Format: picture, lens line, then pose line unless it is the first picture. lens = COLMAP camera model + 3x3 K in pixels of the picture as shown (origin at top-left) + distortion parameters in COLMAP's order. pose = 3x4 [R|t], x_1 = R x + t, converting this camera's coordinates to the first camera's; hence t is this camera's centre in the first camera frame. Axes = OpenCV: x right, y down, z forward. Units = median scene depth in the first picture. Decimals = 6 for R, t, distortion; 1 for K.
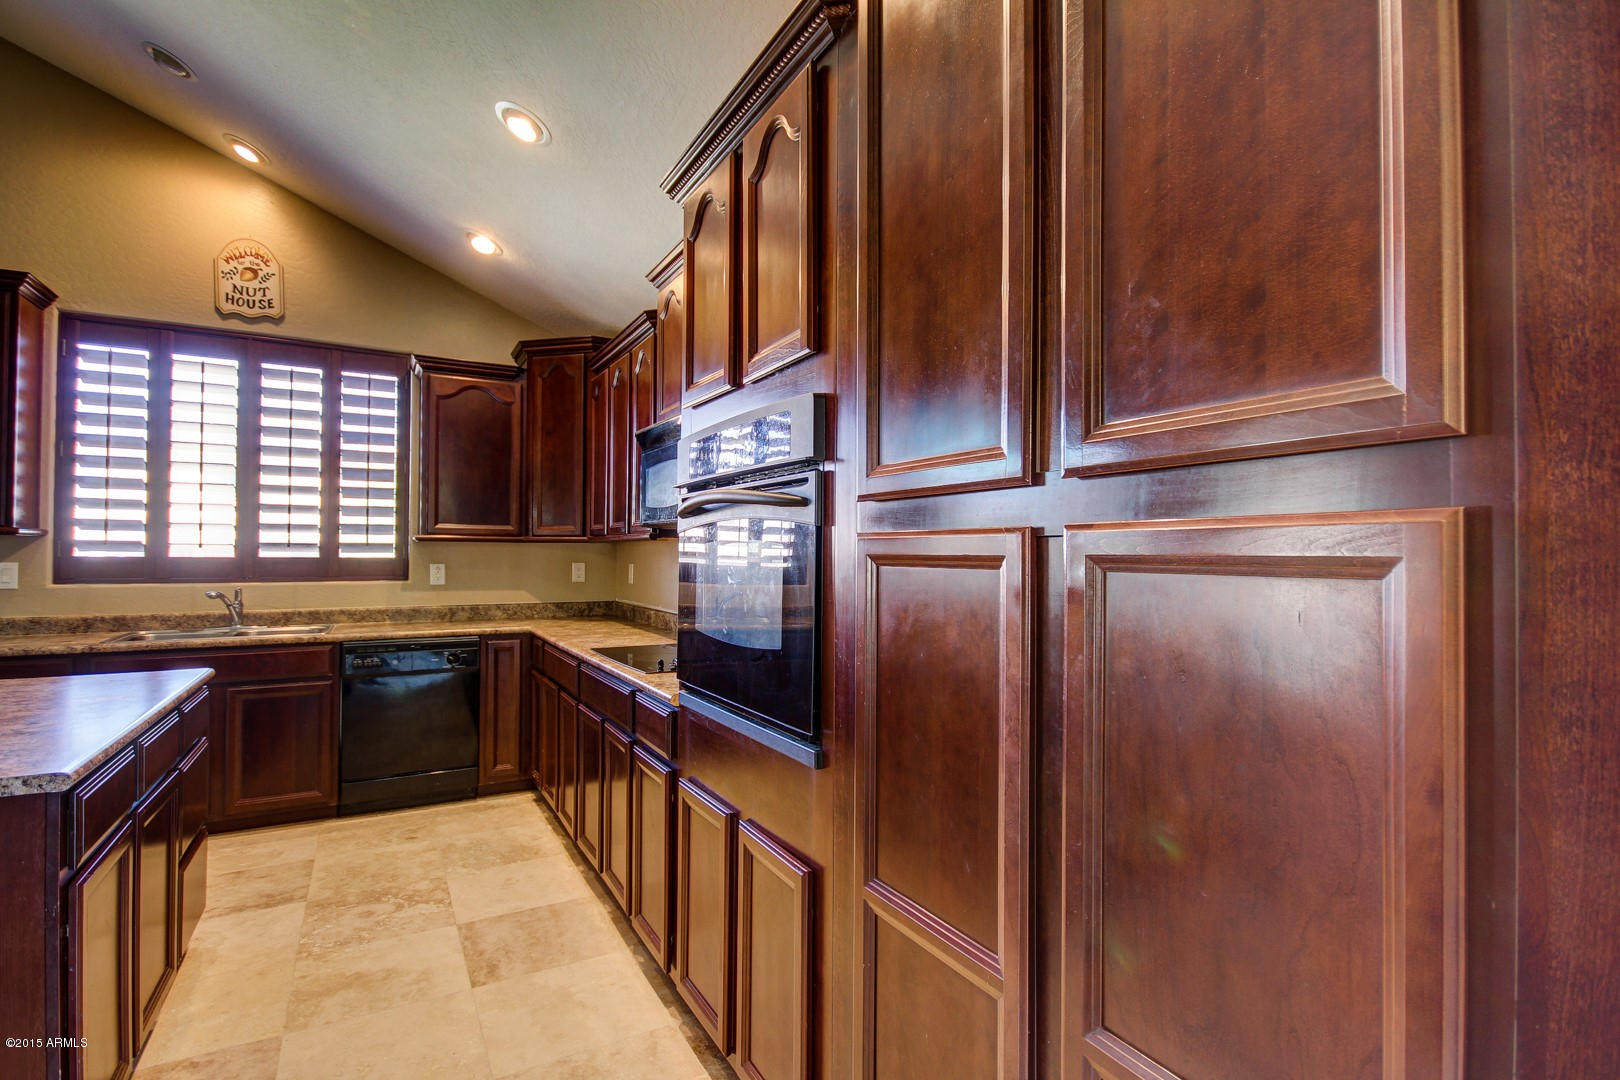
lens RADIAL K [[761.5, 0, 822.2], [0, 761.5, 544.8], [0, 0, 1]] dist [0.003011, -0.009040]
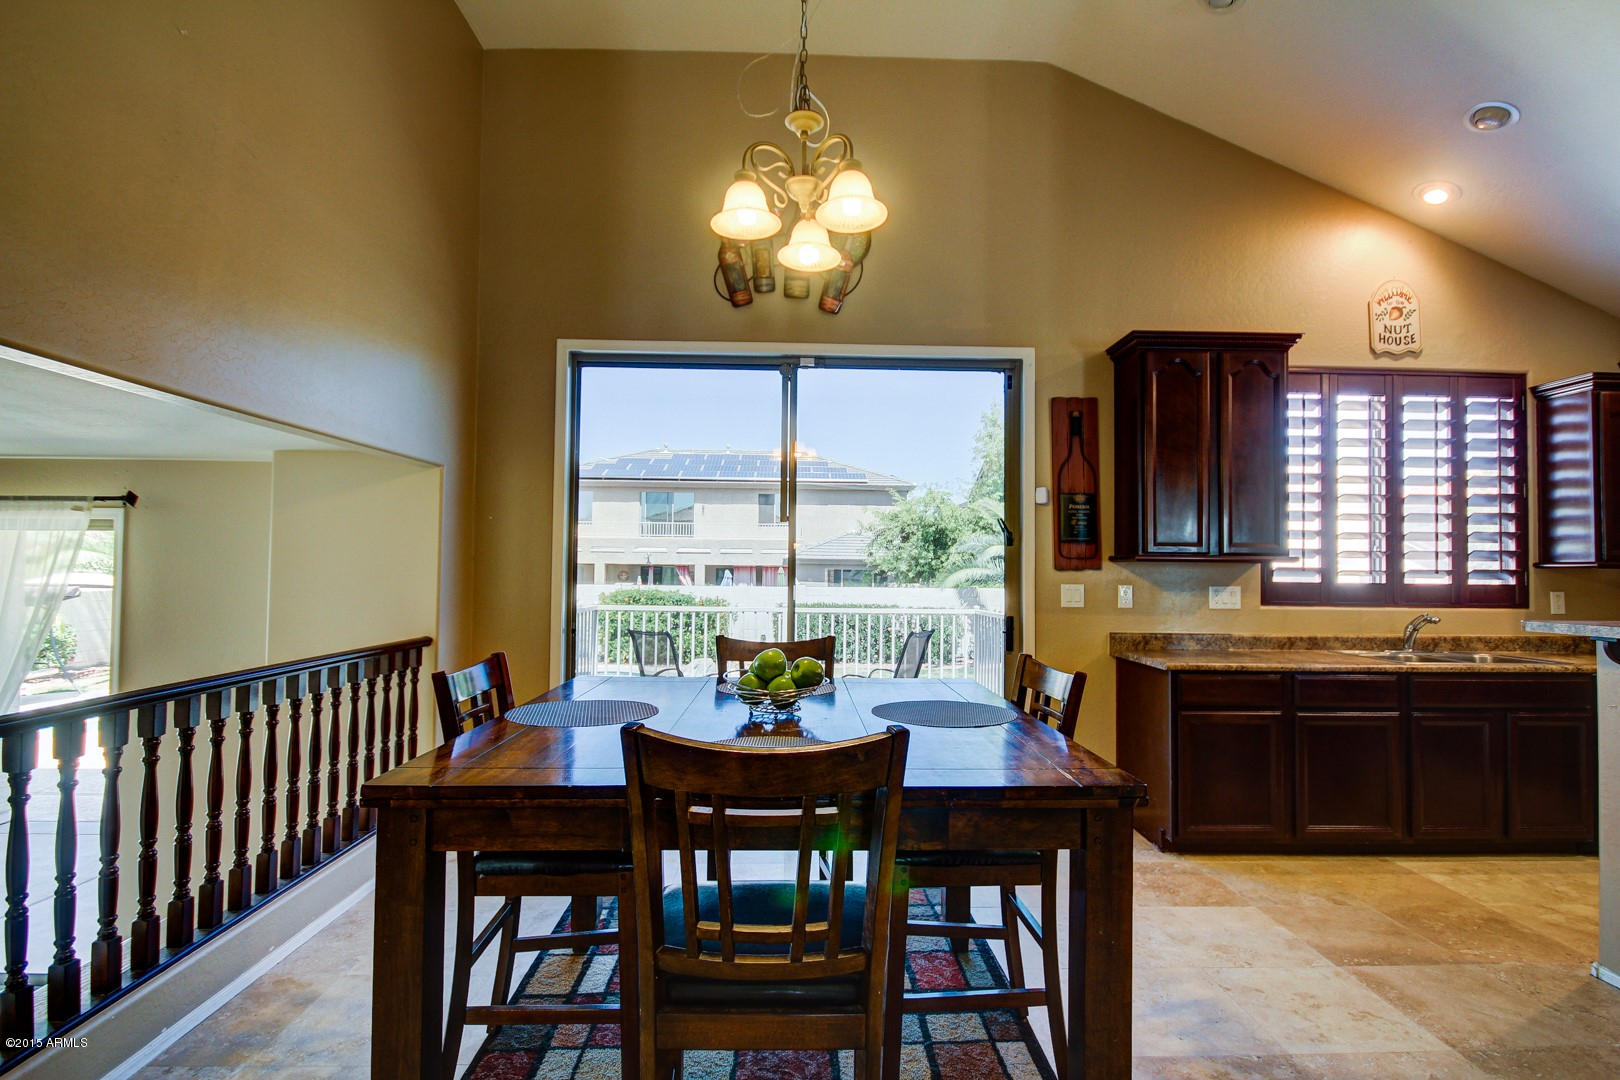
lens RADIAL K [[804.3, 0, 817.6], [0, 804.3, 540.8], [0, 0, 1]] dist [0.008919, -0.005315]
pose [[0.884386, -0.011560, -0.466613, -1.032992], [-0.002311, 0.999573, -0.029144, -0.008569], [0.466751, 0.026853, 0.883981, -0.382210]]
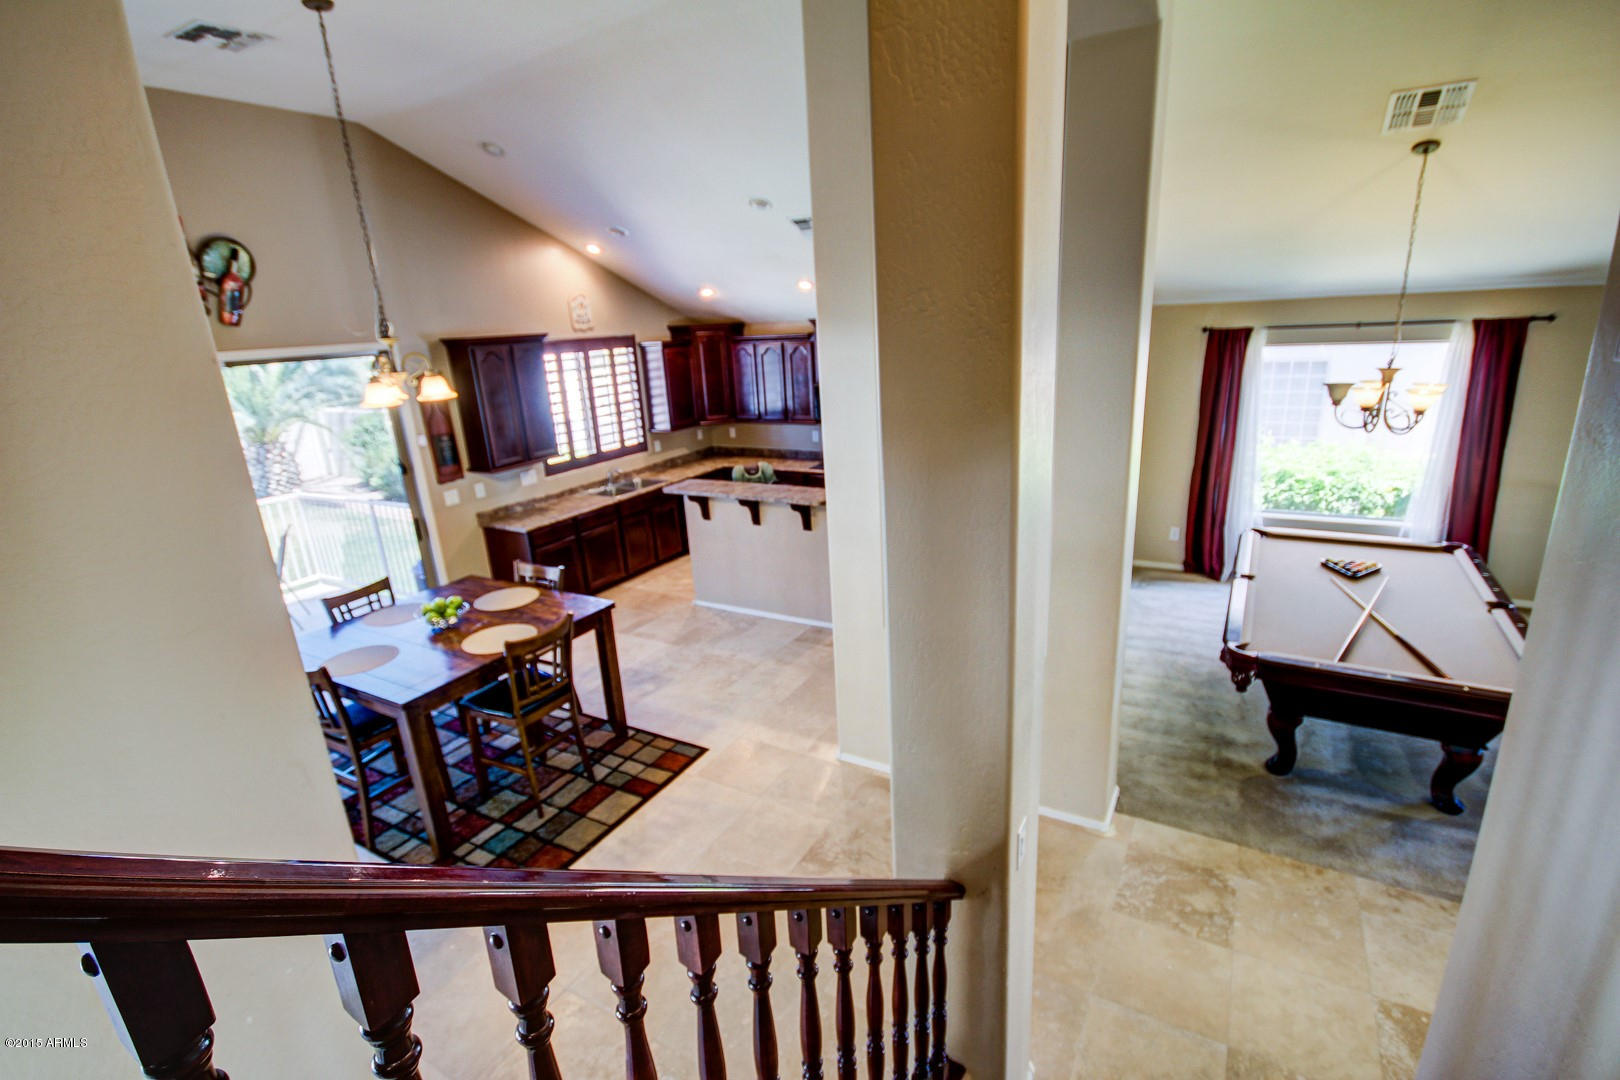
lens RADIAL K [[761.5, 0, 823.4], [0, 761.5, 545.9], [0, 0, 1]] dist [0.003011, -0.009040]
pose [[0.865124, -0.193261, 0.462828, -1.353231], [0.050487, 0.951651, 0.303004, -0.364835], [-0.499010, -0.238769, 0.833054, -1.175283]]
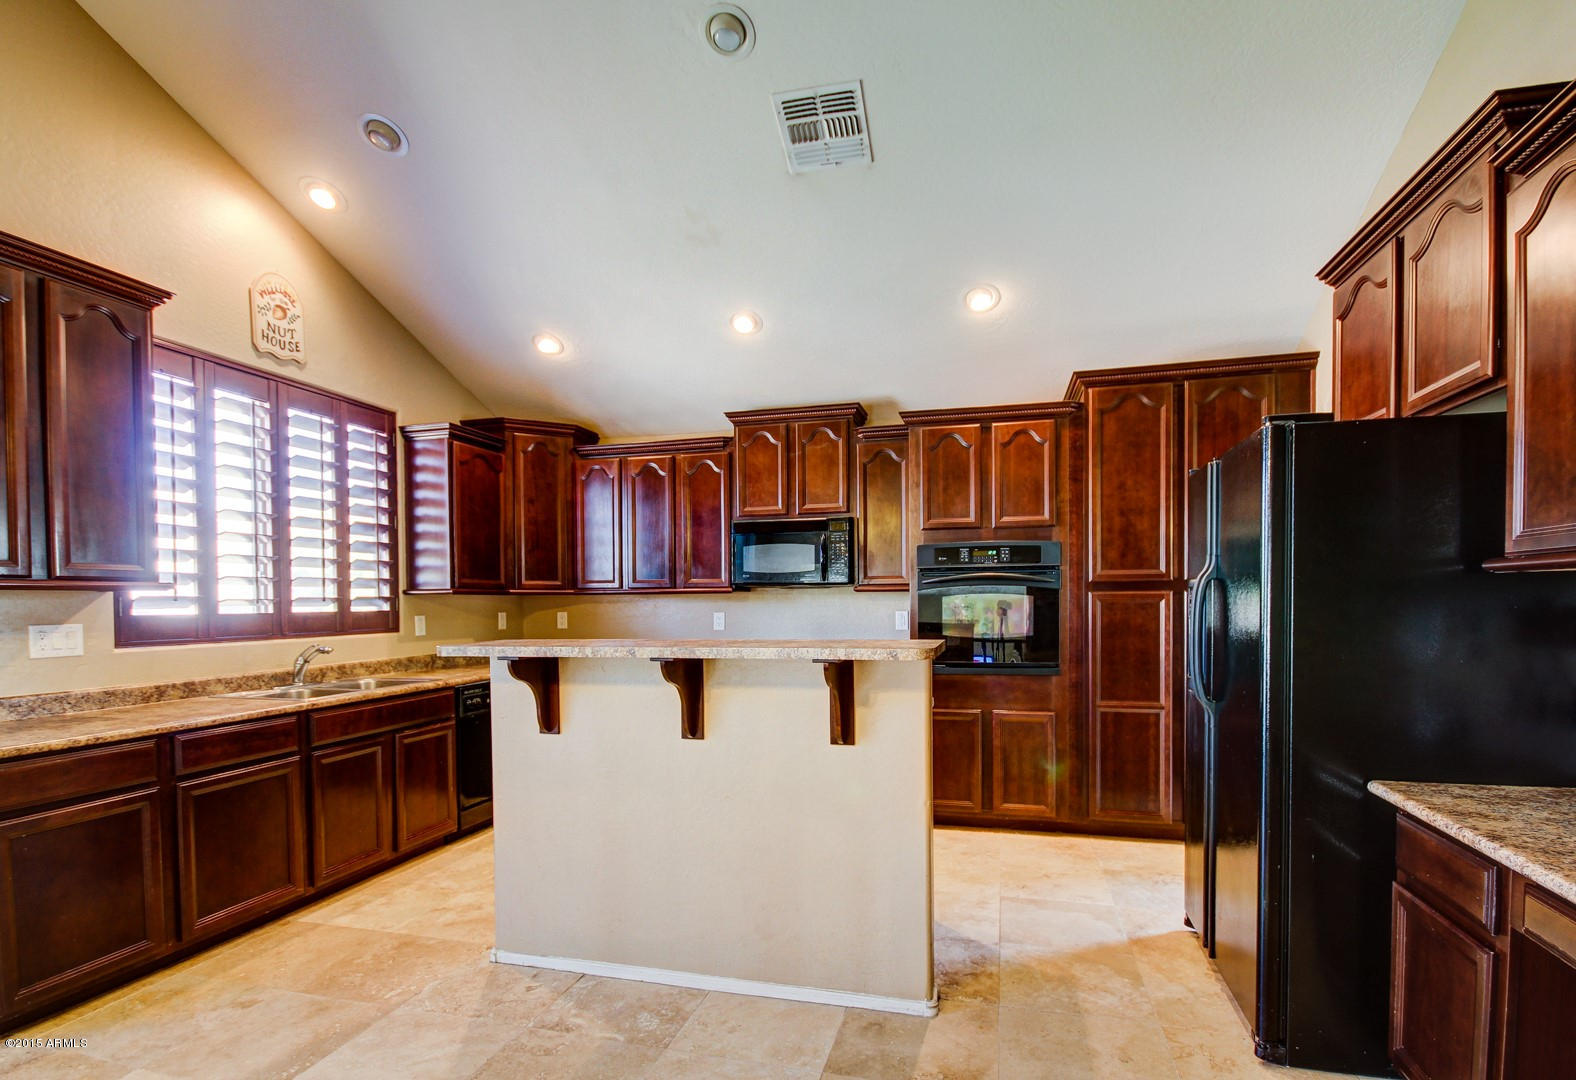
lens RADIAL K [[763.4, 0, 804.5], [0, 763.4, 618.2], [0, 0, 1]] dist [0.006917, -0.007200]
pose [[0.707267, -0.029320, 0.706338, -1.066786], [0.006211, 0.999359, 0.035265, -0.007245], [-0.706919, -0.020555, 0.706996, -0.152113]]
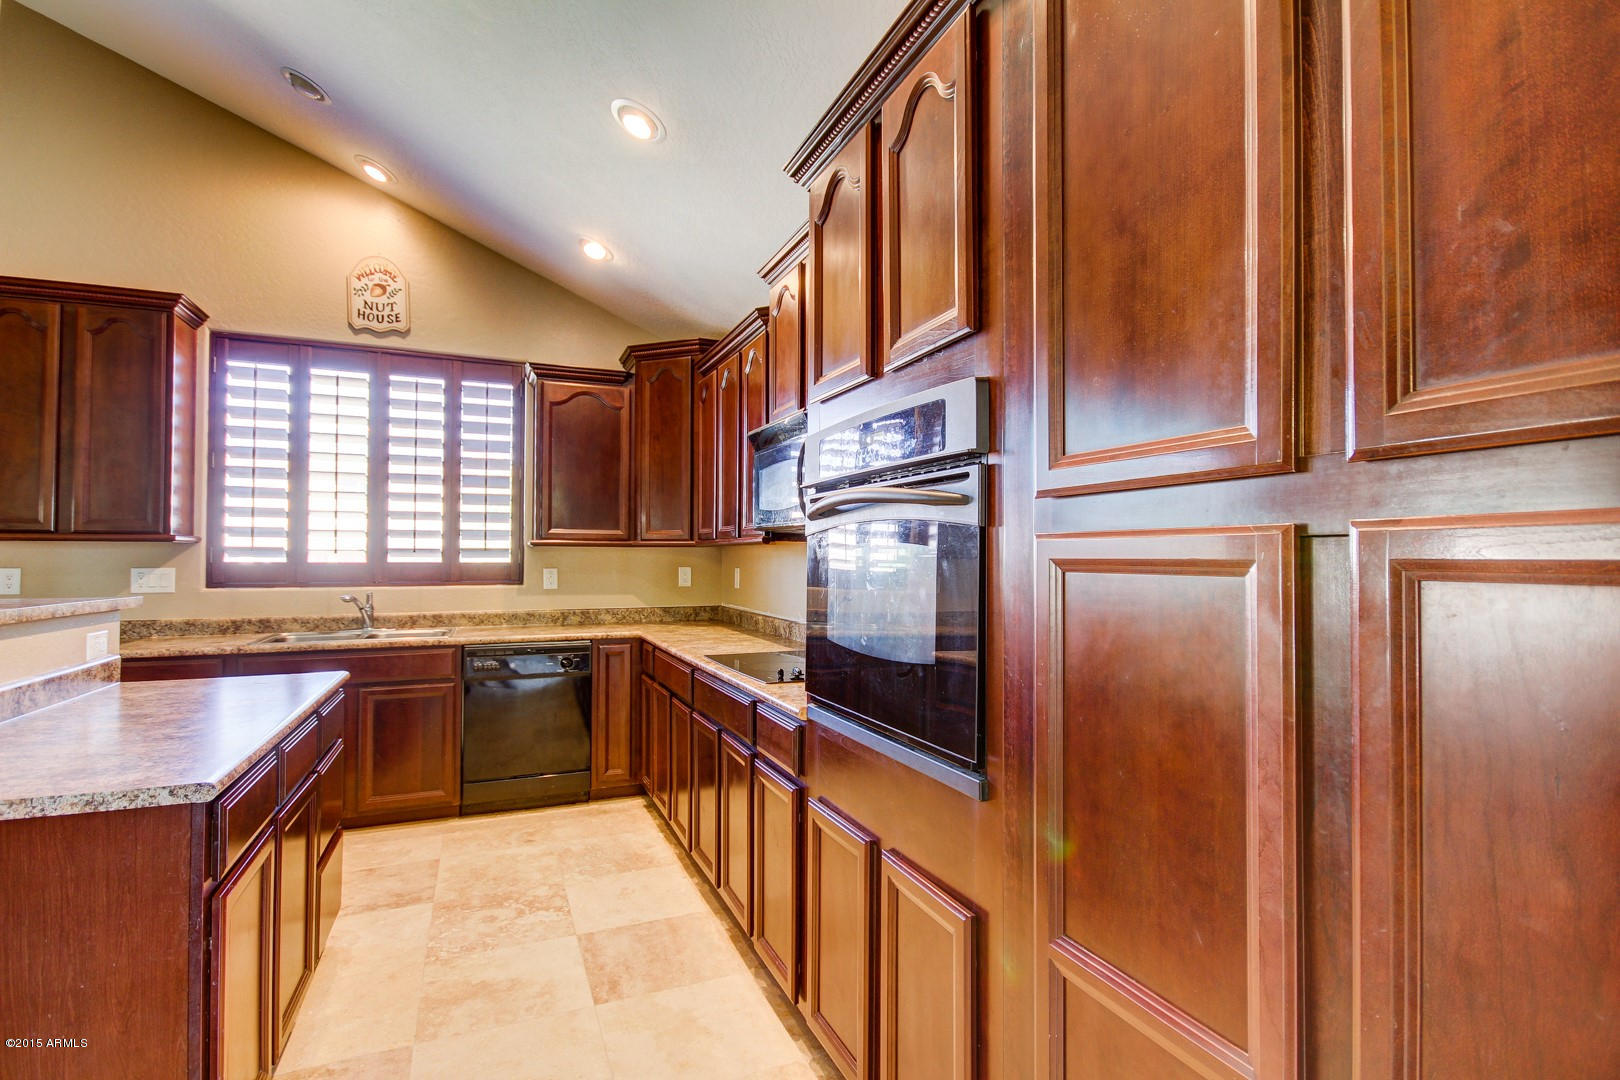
lens RADIAL K [[761.5, 0, 824.0], [0, 761.5, 545.3], [0, 0, 1]] dist [0.003011, -0.009040]
pose [[0.993523, -0.004214, -0.113550, -0.033389], [0.003732, 0.999983, -0.004457, 0.000160], [0.113567, 0.004004, 0.993522, 0.038181]]
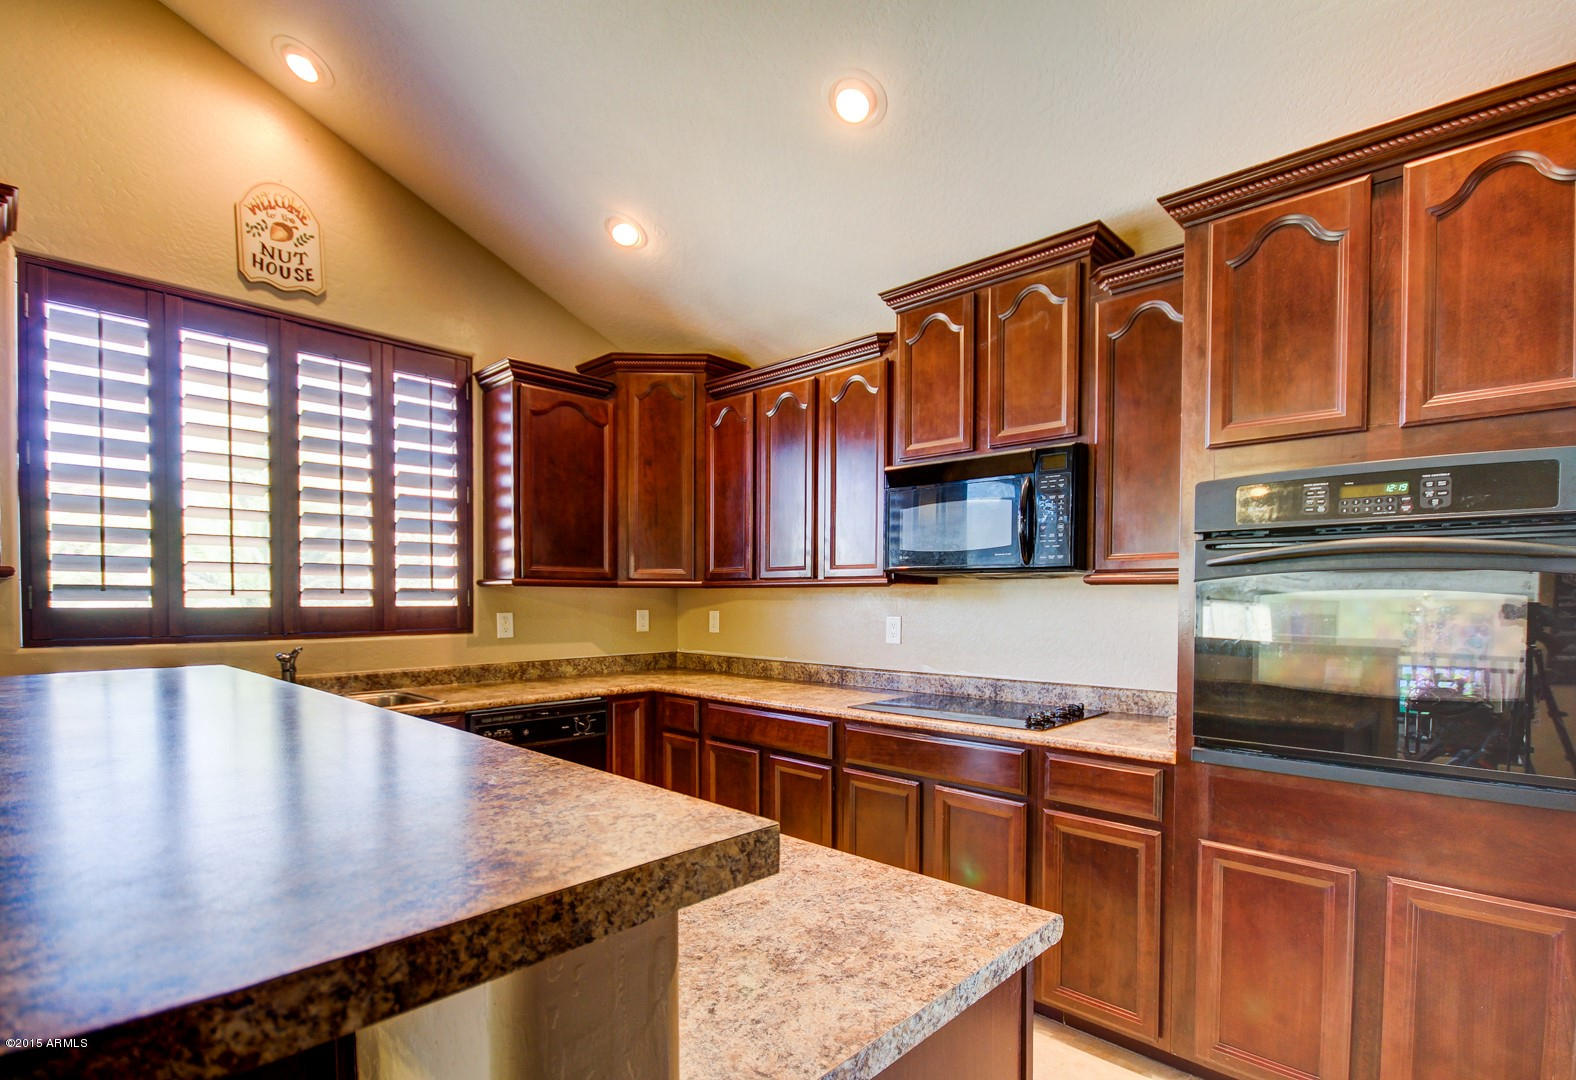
lens RADIAL K [[763.4, 0, 805.5], [0, 763.4, 615.2], [0, 0, 1]] dist [0.006917, -0.007200]
pose [[0.959917, -0.010355, 0.280092, -0.515080], [0.000197, 0.999342, 0.036271, -0.003439], [-0.280283, -0.034762, 0.959288, 0.122192]]
